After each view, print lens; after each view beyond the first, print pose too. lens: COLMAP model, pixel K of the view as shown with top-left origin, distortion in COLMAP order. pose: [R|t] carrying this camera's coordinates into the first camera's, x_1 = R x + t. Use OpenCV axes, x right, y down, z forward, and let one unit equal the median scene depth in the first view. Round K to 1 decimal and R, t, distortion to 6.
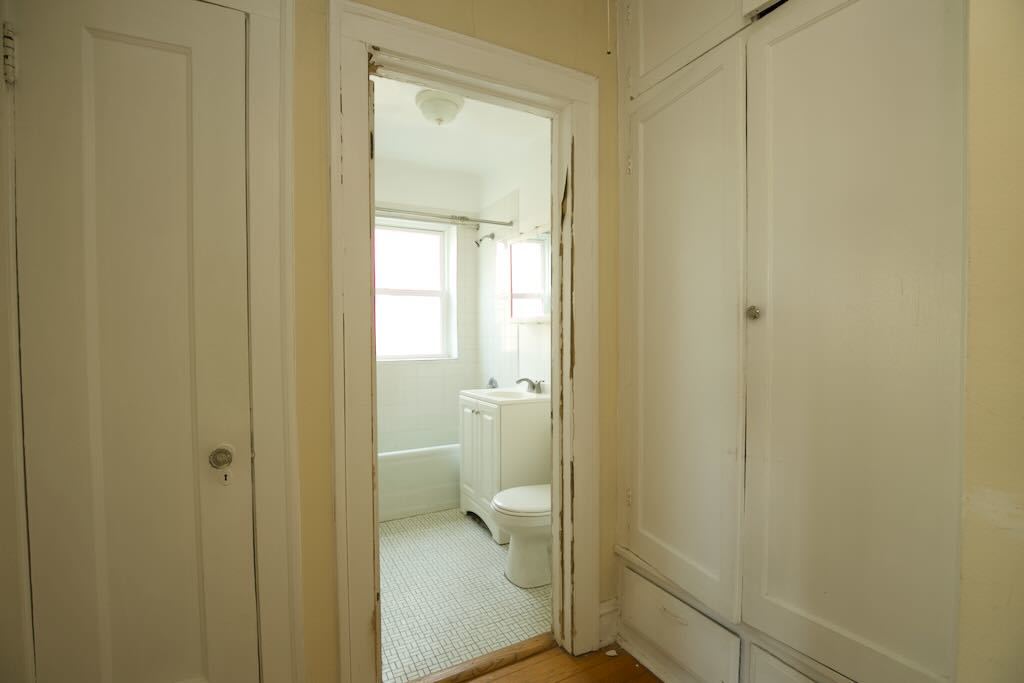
lens RADIAL K [[469.1, 0, 505.4], [0, 469.1, 347.5], [0, 0, 1]] dist [-0.033938, 0.003454]
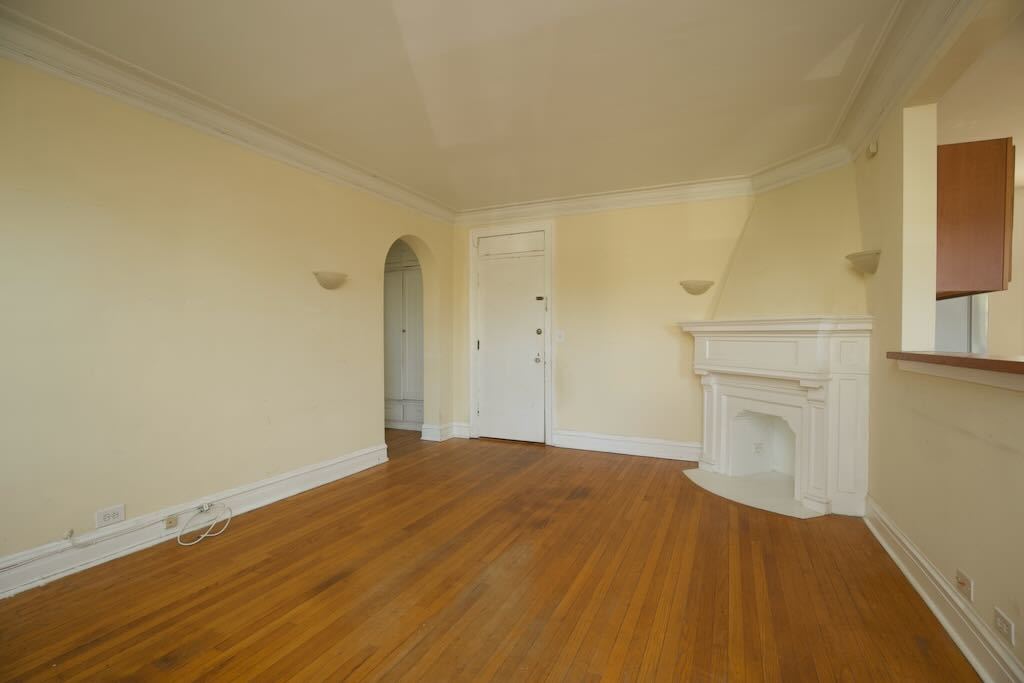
lens RADIAL K [[469.1, 0, 514.1], [0, 469.1, 344.2], [0, 0, 1]] dist [-0.033938, 0.003454]
pose [[0.787700, -0.006092, 0.616029, -0.698391], [0.013499, 0.999882, -0.007374, 0.049781], [-0.615911, 0.014124, 0.787689, -1.580723]]
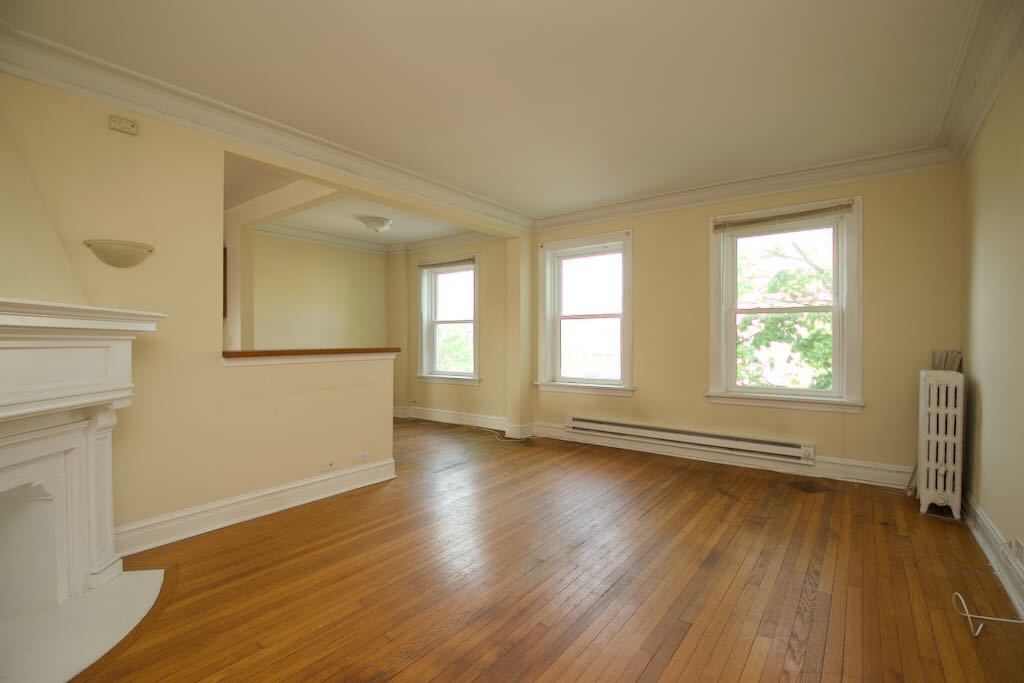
lens RADIAL K [[469.1, 0, 512.7], [0, 469.1, 341.8], [0, 0, 1]] dist [-0.033938, 0.003454]
pose [[-0.902212, 0.007623, -0.431226, 0.310411], [-0.006535, 0.999487, 0.031340, 0.006946], [0.431244, 0.031093, -0.901699, -0.062489]]
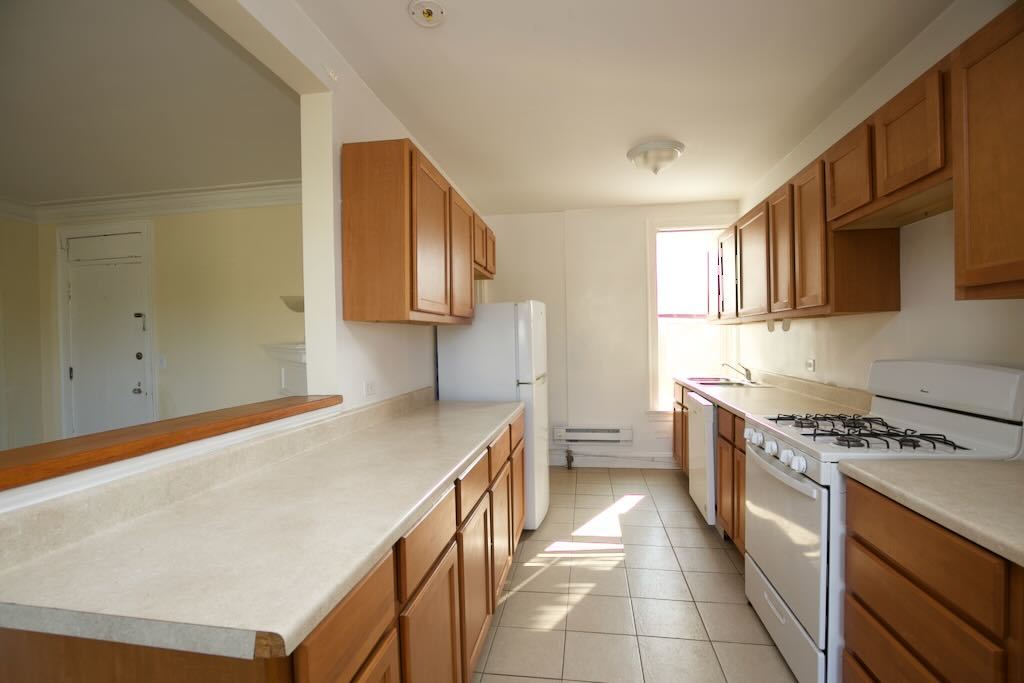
lens RADIAL K [[469.1, 0, 515.6], [0, 469.1, 345.0], [0, 0, 1]] dist [-0.033938, 0.003454]
pose [[0.588707, -0.021231, 0.808068, 0.054934], [0.037822, 0.999284, -0.001300, -0.000363], [-0.807461, 0.031329, 0.589088, -2.044978]]
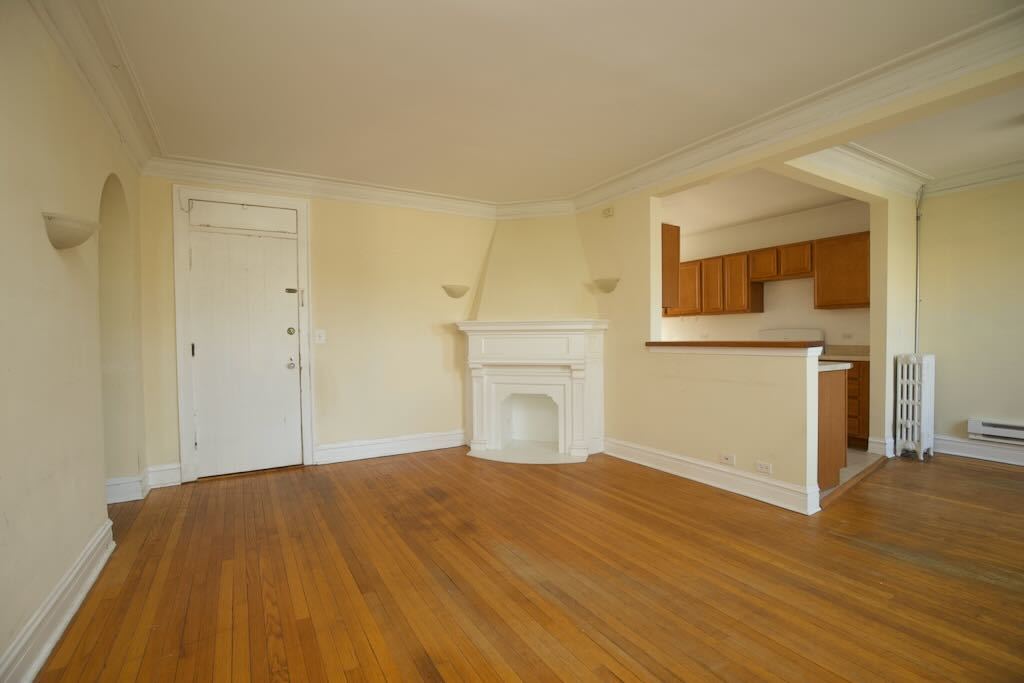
lens RADIAL K [[469.1, 0, 515.5], [0, 469.1, 344.9], [0, 0, 1]] dist [-0.033938, 0.003454]
pose [[-0.060421, -0.015472, 0.998053, -1.045648], [0.039133, 0.999074, 0.017856, 0.033787], [-0.997406, 0.040136, -0.059760, -0.804830]]
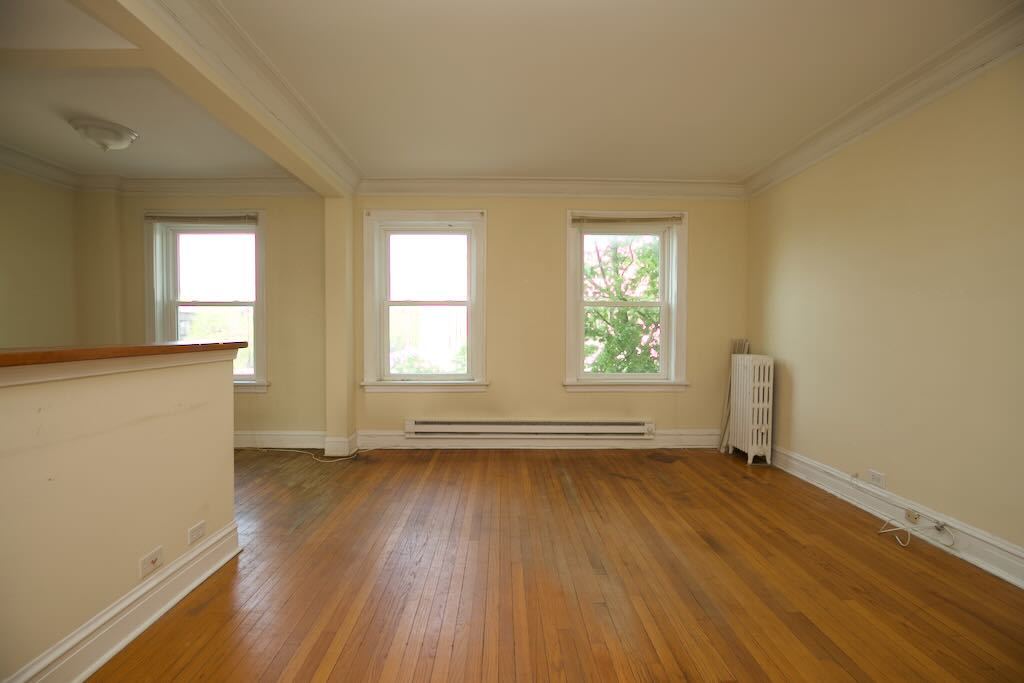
lens RADIAL K [[469.1, 0, 513.4], [0, 469.1, 342.1], [0, 0, 1]] dist [-0.033938, 0.003454]
pose [[-0.436836, 0.025519, -0.899179, 0.581823], [-0.025288, 0.998854, 0.040633, 0.025468], [0.899186, 0.040489, -0.435690, -0.682694]]
